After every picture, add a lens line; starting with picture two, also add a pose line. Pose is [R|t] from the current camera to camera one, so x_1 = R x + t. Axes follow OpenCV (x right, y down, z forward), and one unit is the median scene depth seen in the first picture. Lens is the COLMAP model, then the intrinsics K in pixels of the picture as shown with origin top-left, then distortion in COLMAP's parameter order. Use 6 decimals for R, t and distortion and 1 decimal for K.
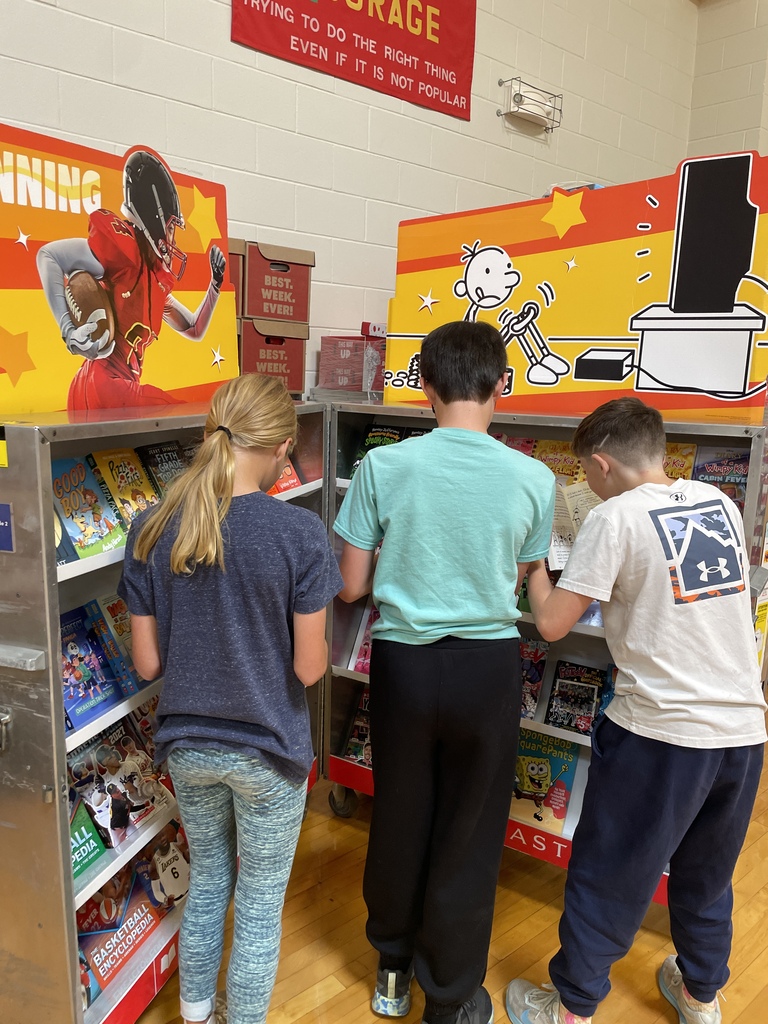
lens RADIAL K [[773.6, 0, 386.3], [0, 773.6, 510.7], [0, 0, 1]] dist [0.061301, -0.068259]
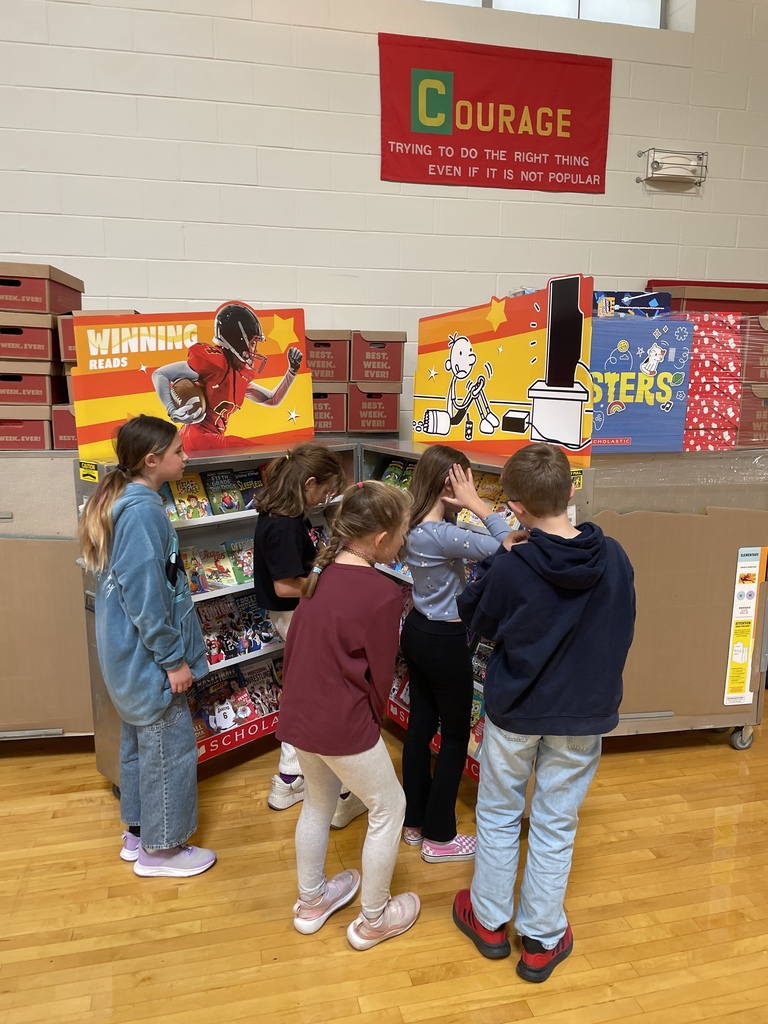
lens RADIAL K [[773.6, 0, 385.2], [0, 773.6, 517.5], [0, 0, 1]] dist [0.061301, -0.068259]
pose [[0.886786, 0.058442, -0.458471, 0.707952], [-0.059584, 0.998151, 0.011987, -0.017904], [0.458324, 0.016688, 0.888628, -0.334770]]
